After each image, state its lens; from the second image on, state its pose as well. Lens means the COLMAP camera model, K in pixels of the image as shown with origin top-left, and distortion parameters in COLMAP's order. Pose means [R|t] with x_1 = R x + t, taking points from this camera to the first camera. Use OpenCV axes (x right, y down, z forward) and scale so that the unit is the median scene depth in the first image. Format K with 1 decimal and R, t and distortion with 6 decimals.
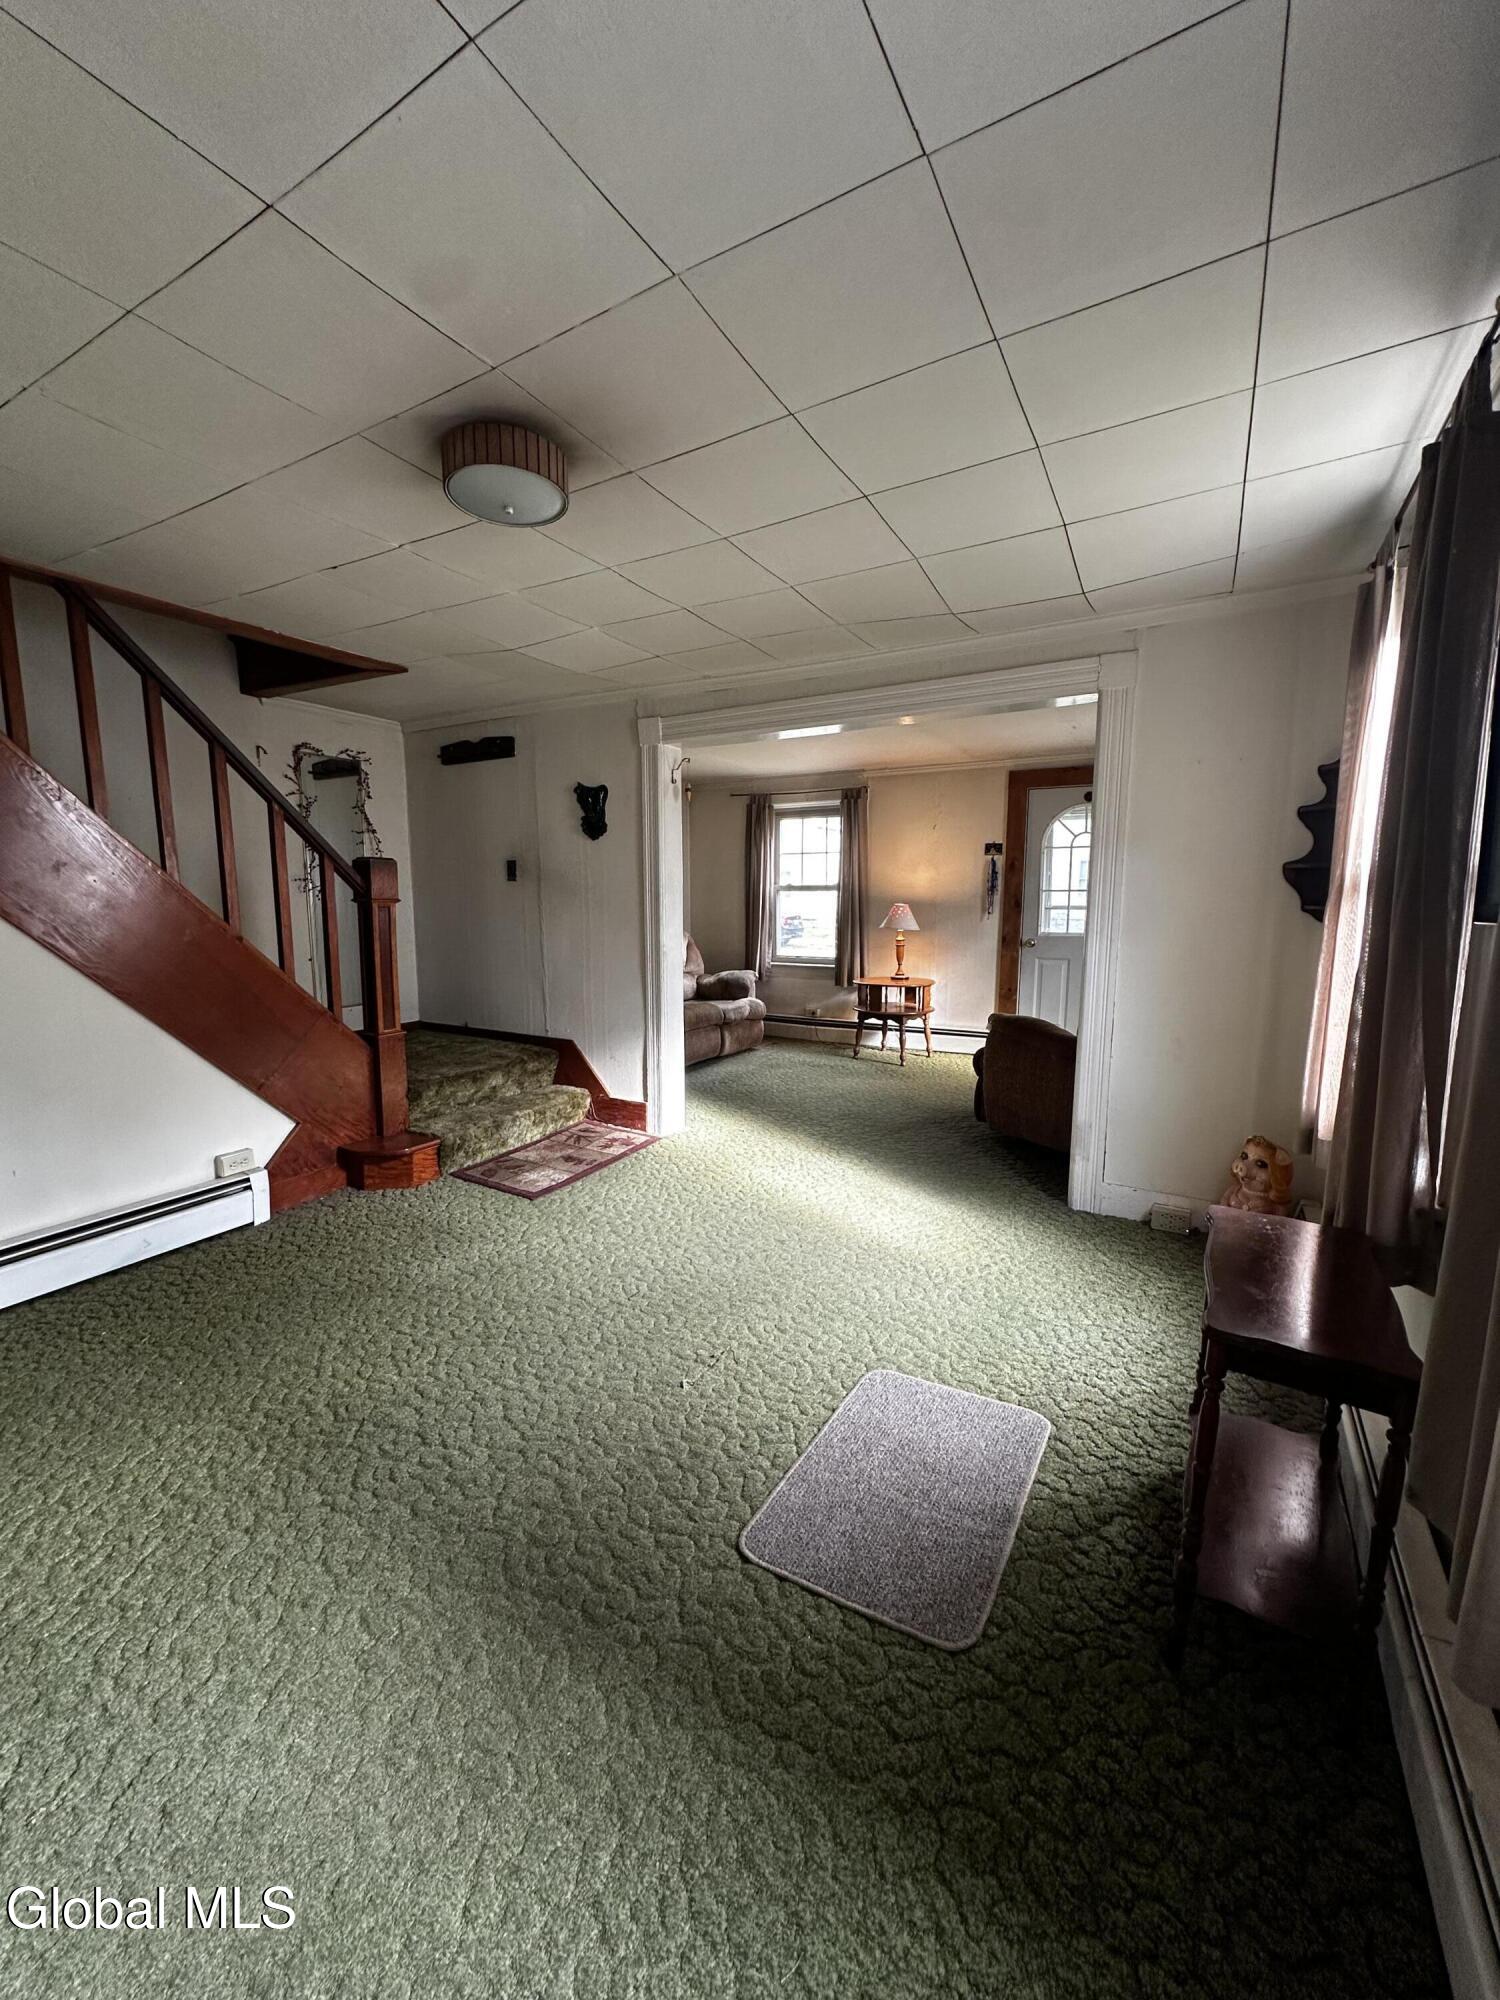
lens RADIAL K [[794.7, 0, 750.0], [0, 794.7, 1000.0], [0, 0, 1]] dist [-0.002642, -0.000170]
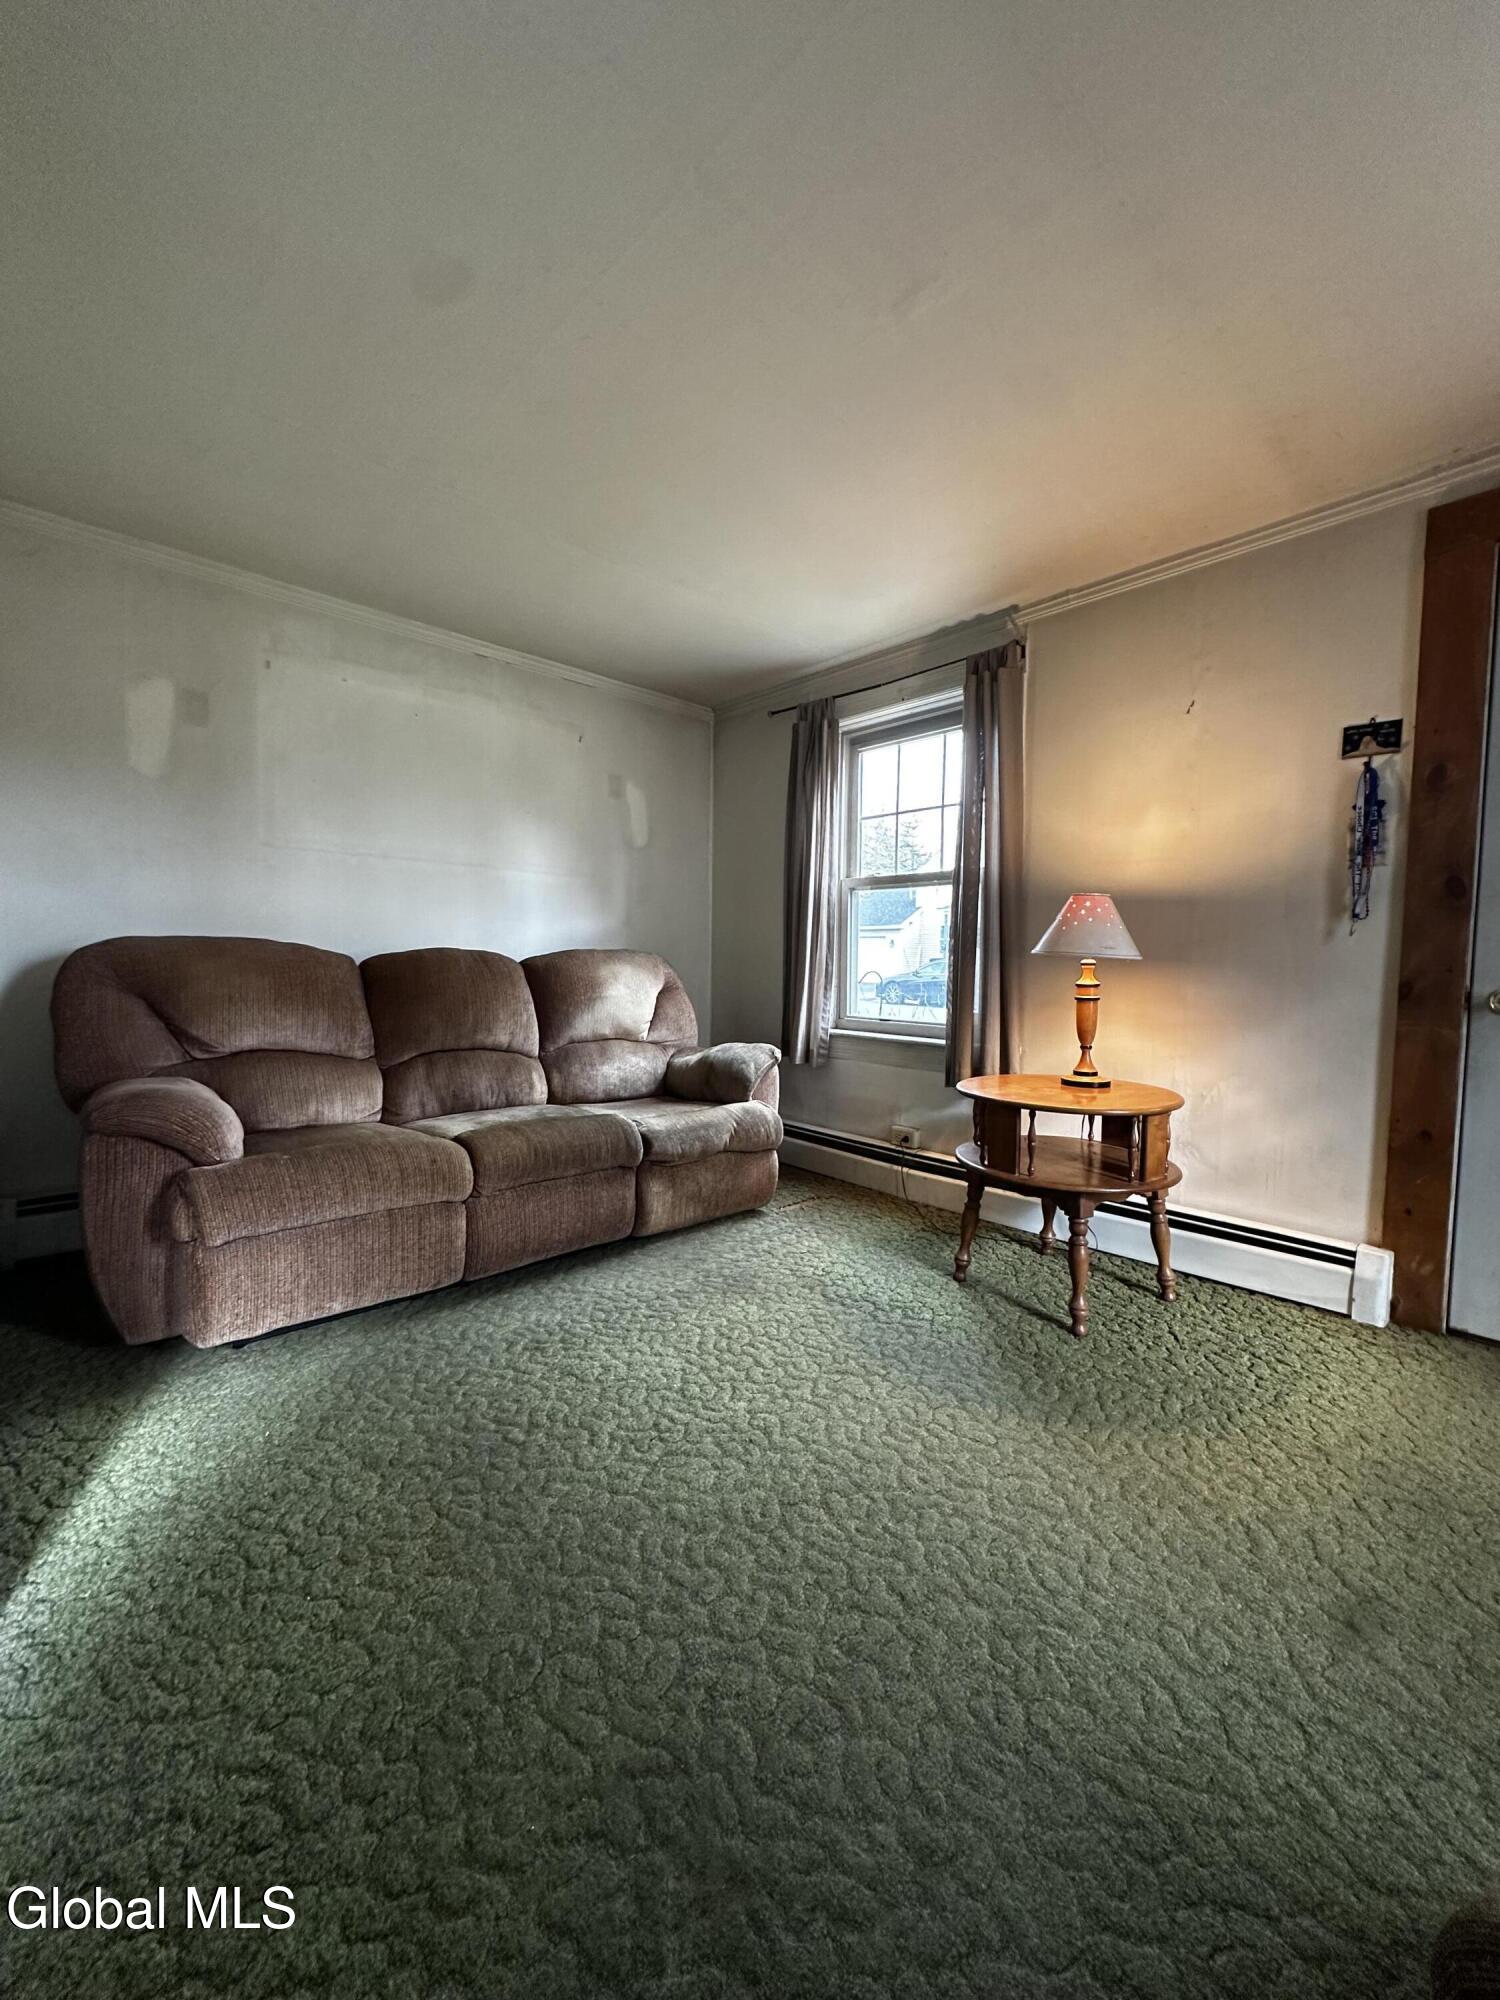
lens RADIAL K [[794.7, 0, 750.0], [0, 794.7, 1000.0], [0, 0, 1]] dist [-0.002642, -0.000170]
pose [[0.954700, 0.030110, -0.296042, 0.215811], [-0.052433, 0.996323, -0.067755, -0.048989], [0.292914, 0.080208, 0.952769, 0.853454]]
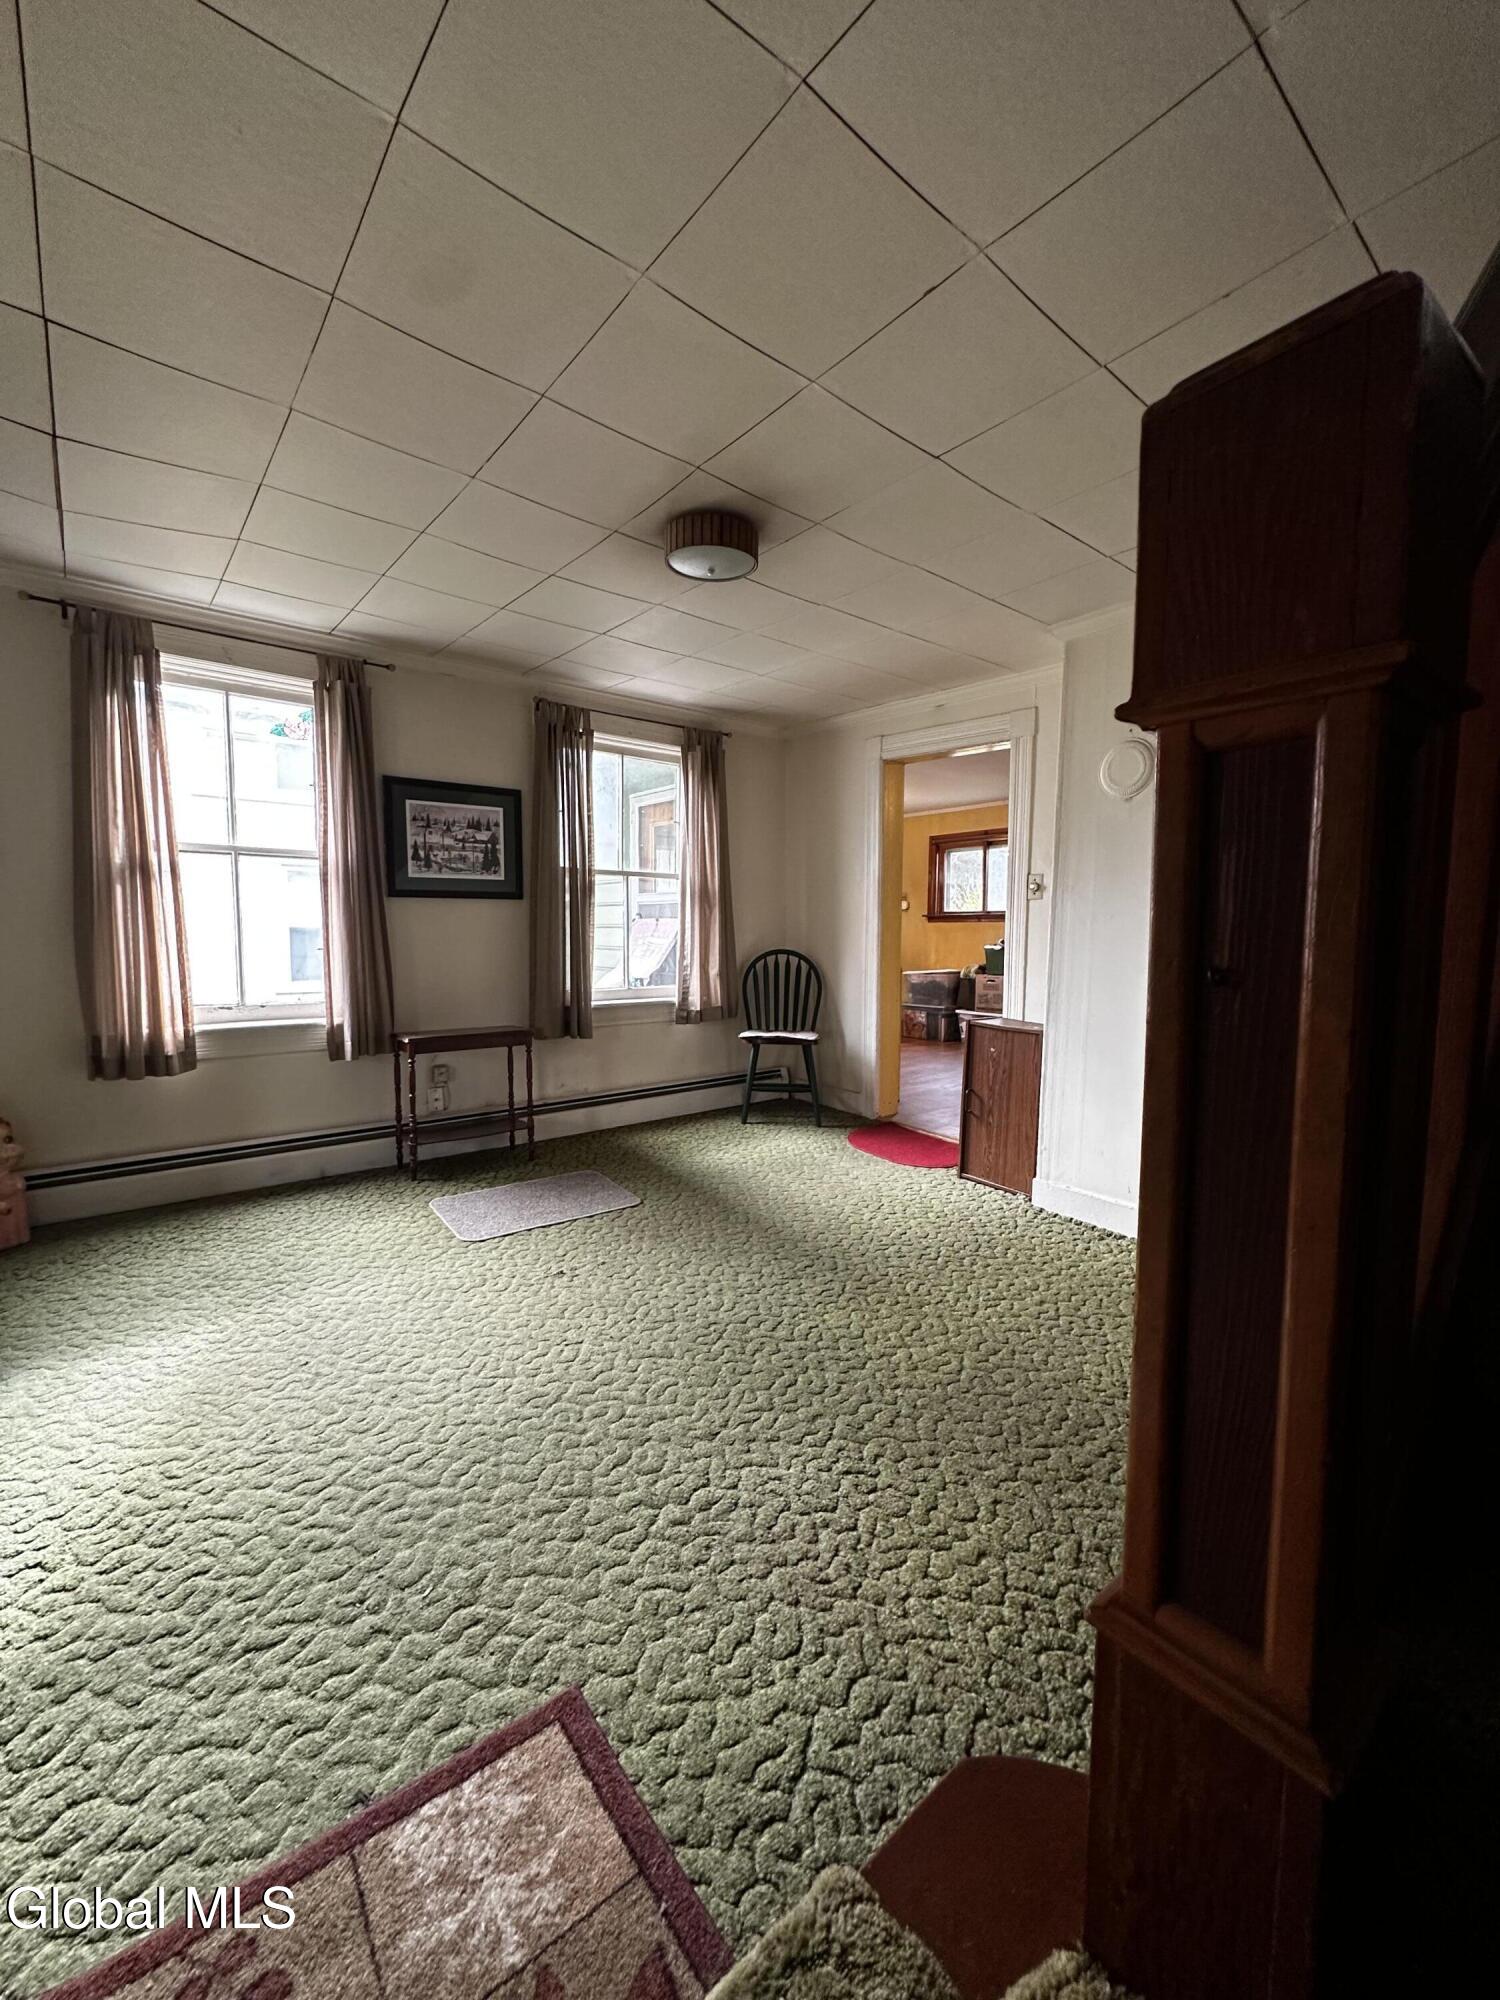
lens RADIAL K [[794.7, 0, 750.0], [0, 794.7, 1000.0], [0, 0, 1]] dist [-0.002642, -0.000170]
pose [[-0.933117, -0.041663, 0.357150, -0.361610], [0.037140, 0.976784, 0.210982, -0.089093], [-0.357648, 0.210136, -0.909907, 0.971556]]
